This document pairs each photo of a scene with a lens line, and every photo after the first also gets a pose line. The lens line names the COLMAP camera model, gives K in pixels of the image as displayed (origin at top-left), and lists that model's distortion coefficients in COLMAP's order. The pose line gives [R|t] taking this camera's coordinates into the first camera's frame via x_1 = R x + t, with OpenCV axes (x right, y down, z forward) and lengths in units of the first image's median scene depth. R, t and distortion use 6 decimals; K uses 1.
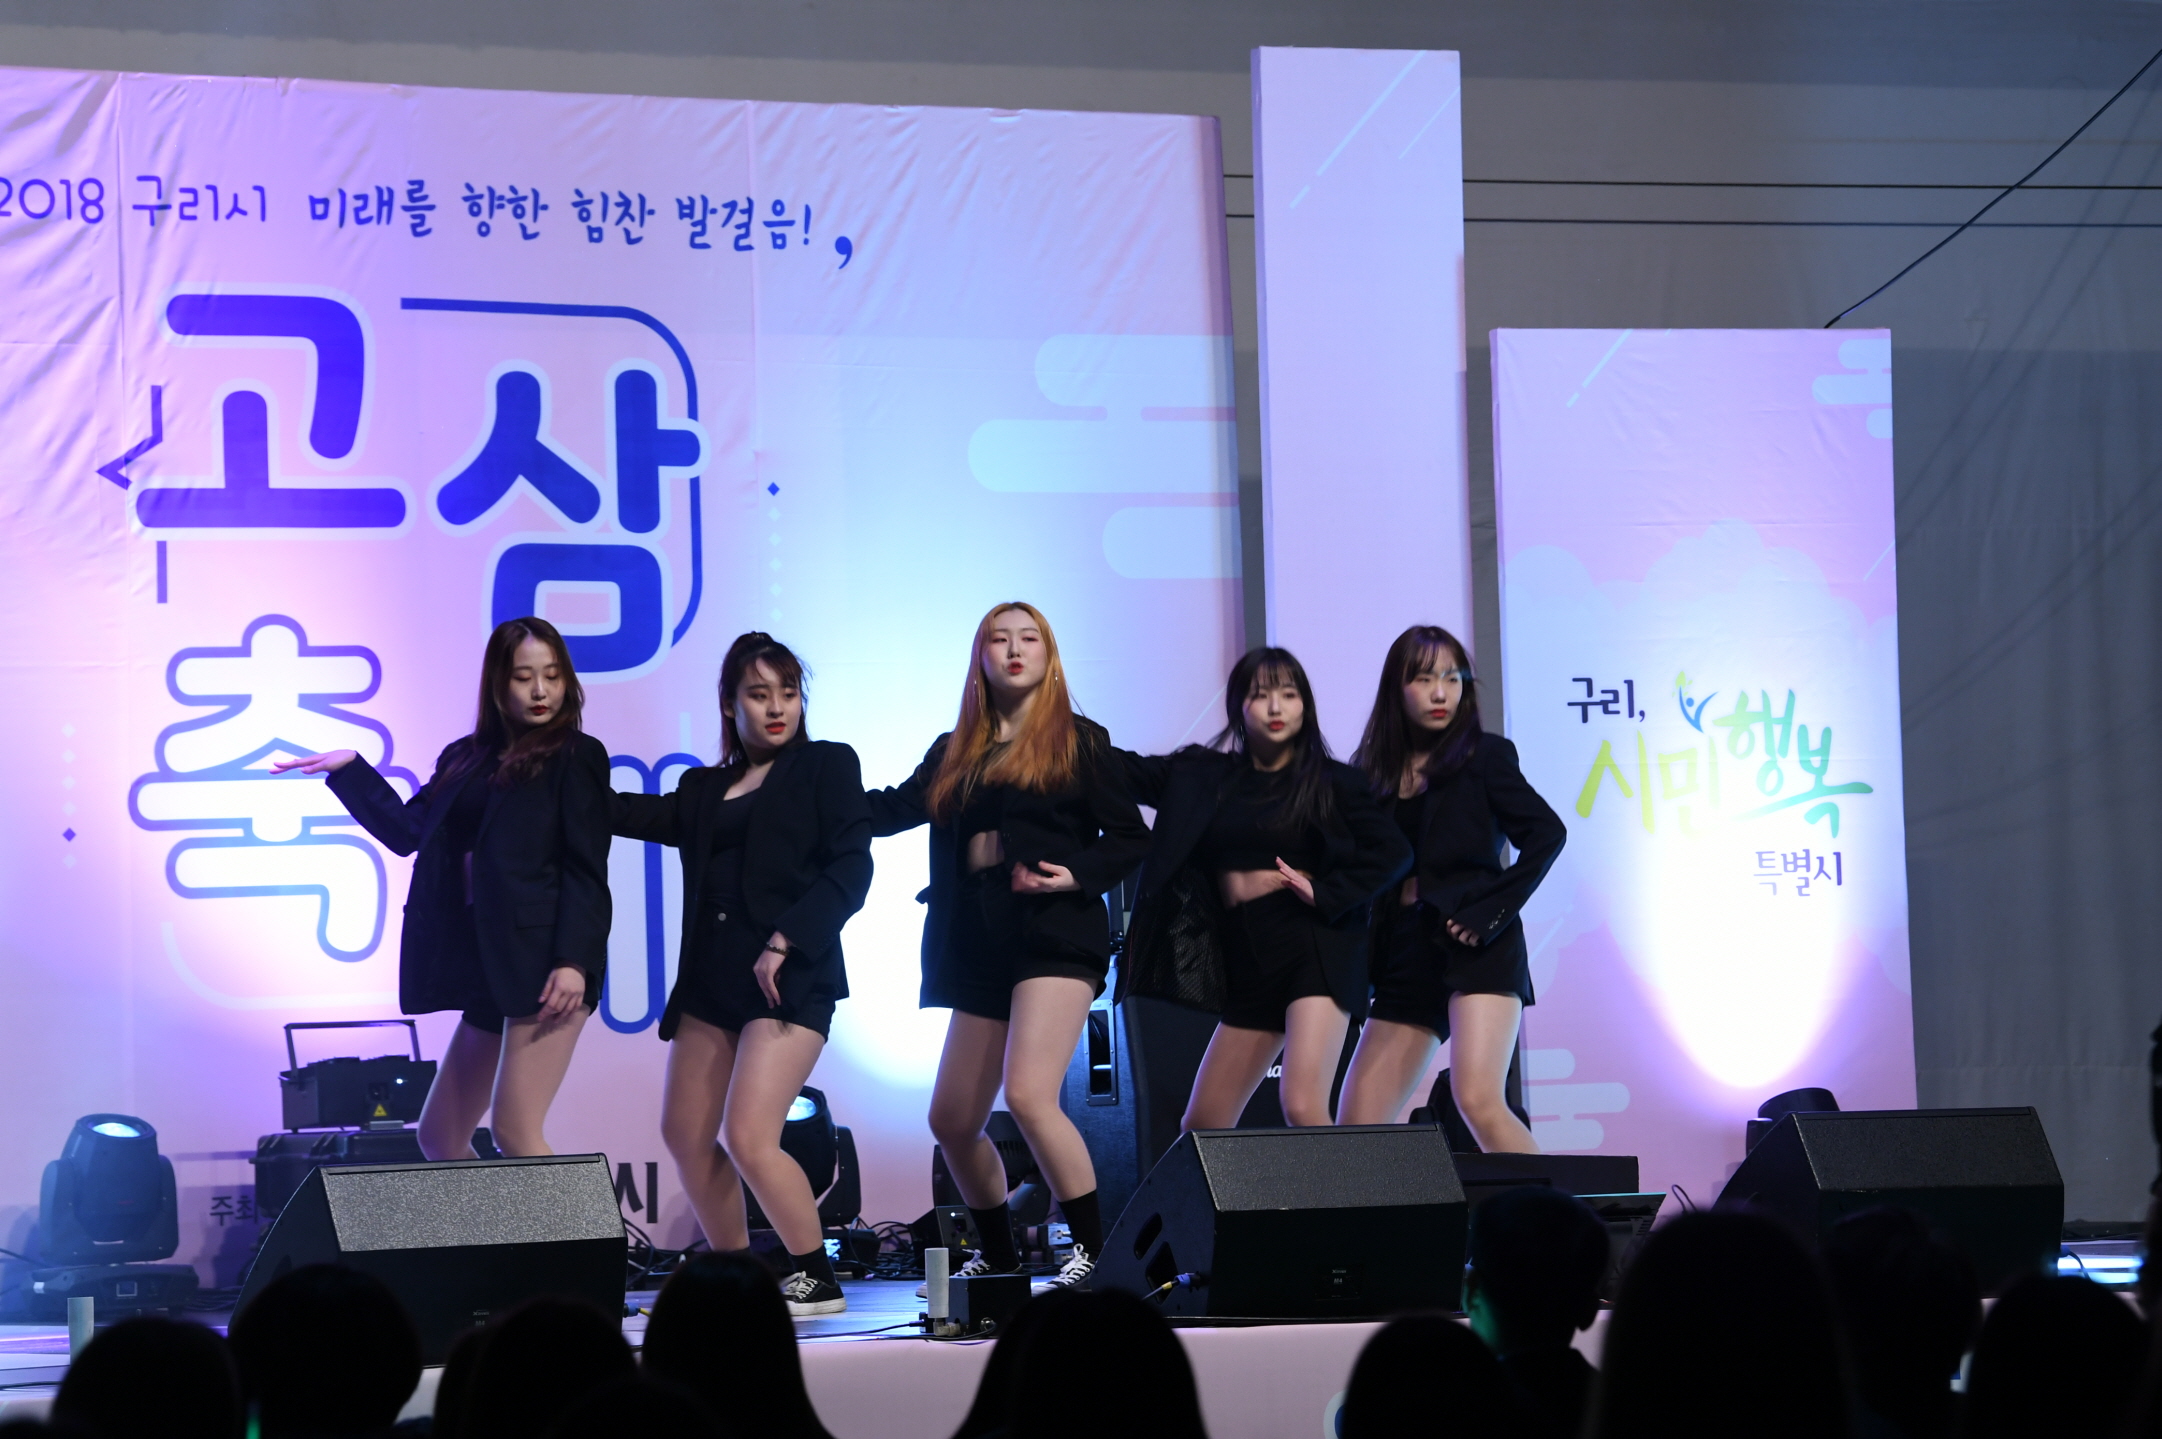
lens RADIAL K [[8975.7, 0, 1087.9], [0, 8975.7, 698.1], [0, 0, 1]] dist [1.550778, -10.001112]
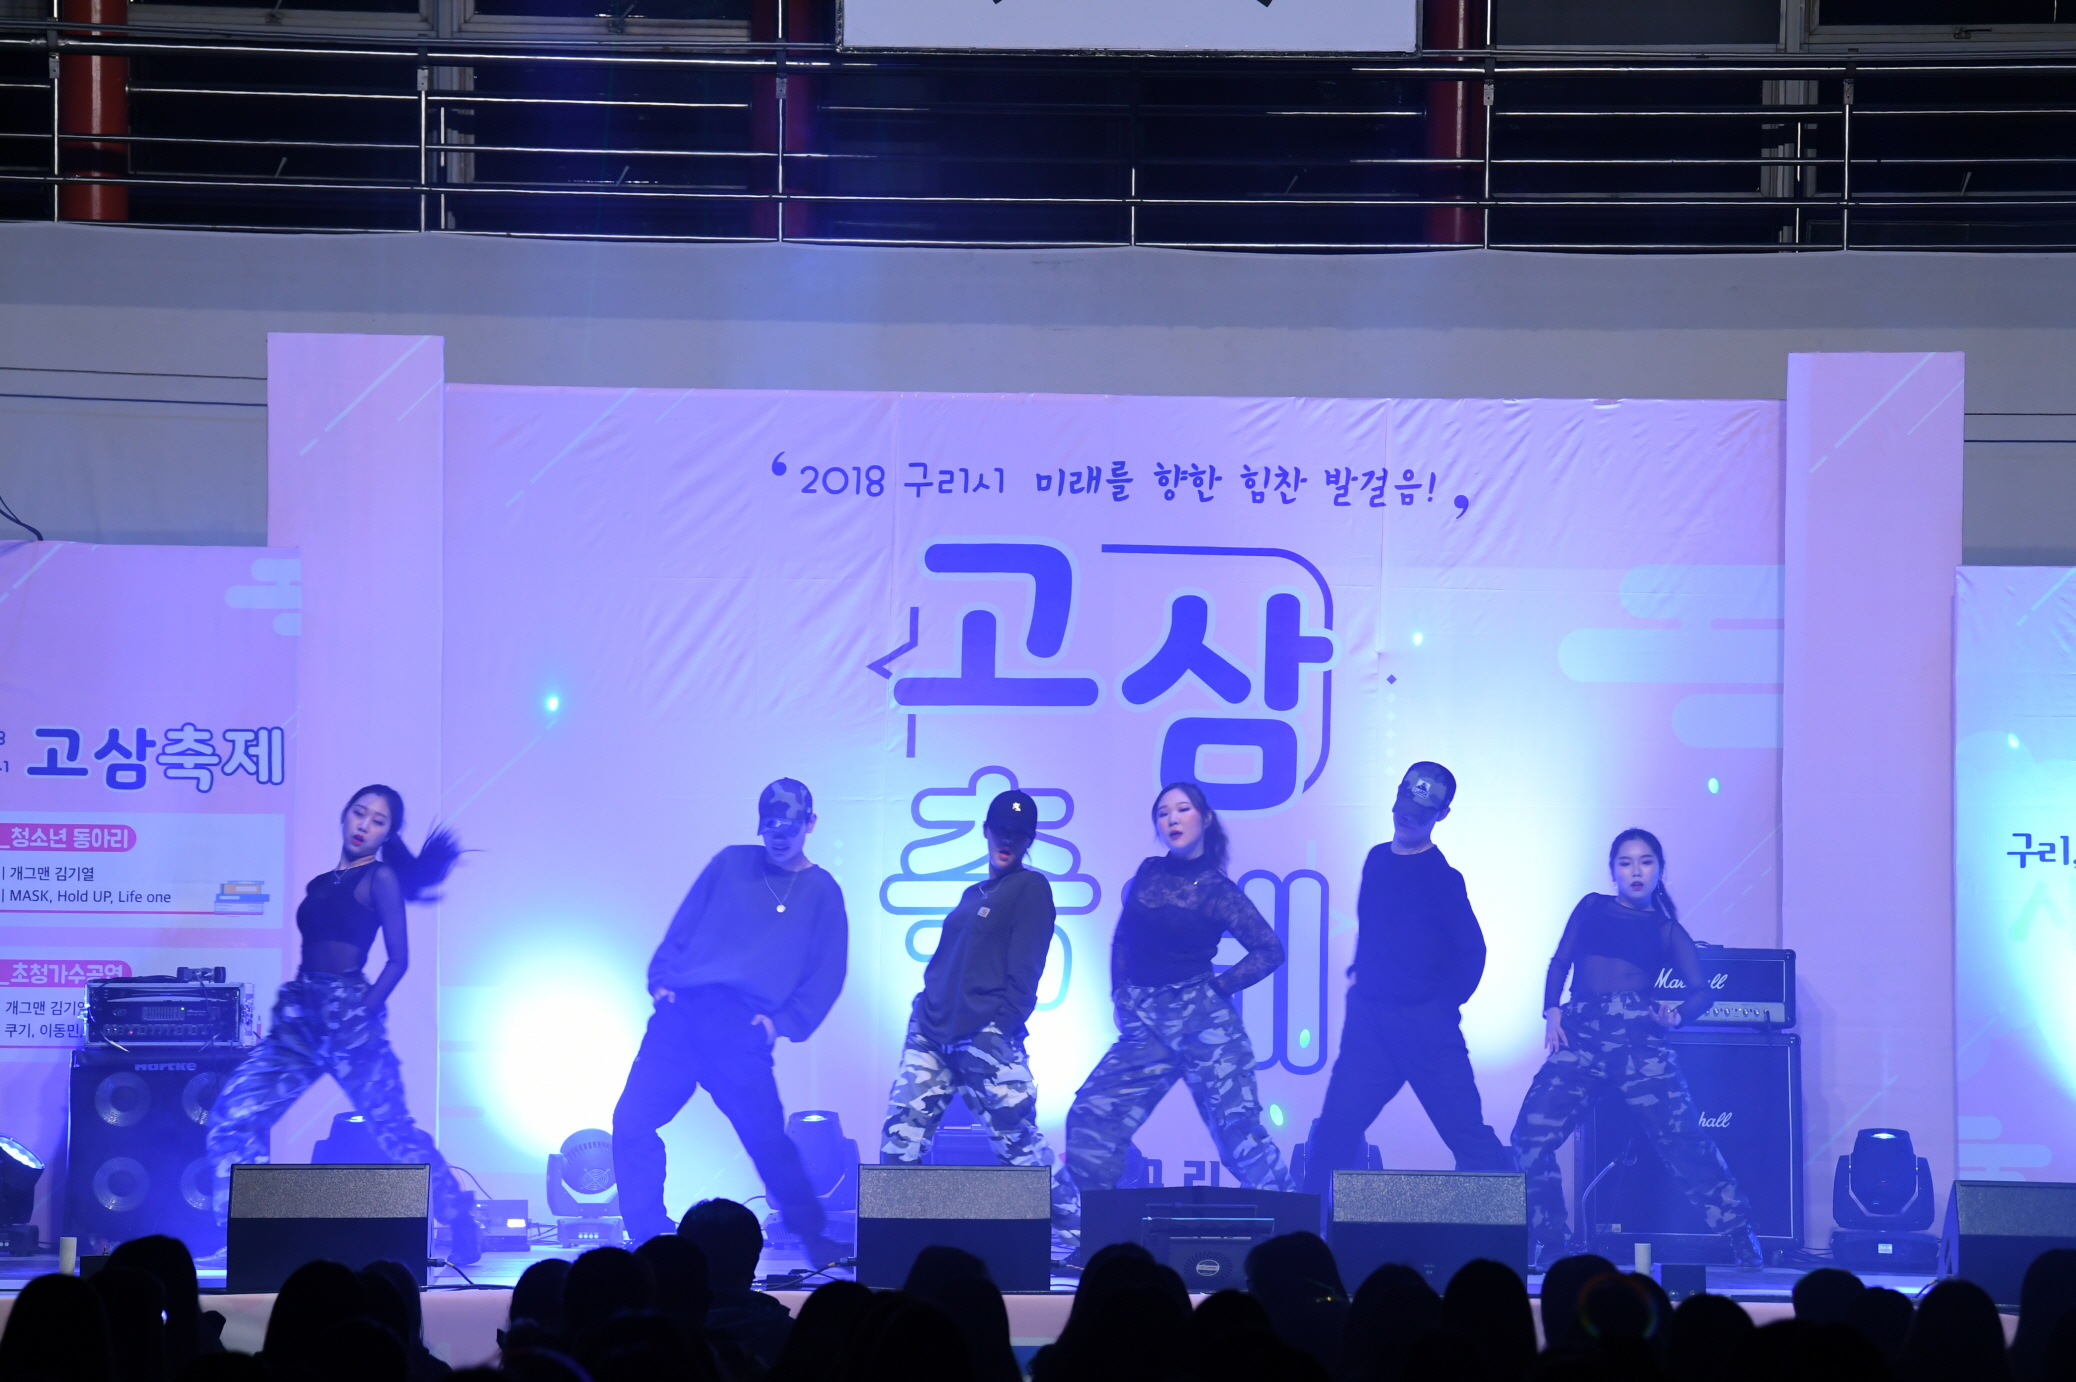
lens RADIAL K [[9730.6, 0, 1048.7], [0, 9730.6, 698.2], [0, 0, 1]] dist [2.533070, -51.193241]
pose [[0.887640, 0.025309, -0.459843, 0.611728], [-0.018478, 0.999642, 0.019350, -0.048753], [0.460168, -0.008678, 0.887789, -0.354595]]
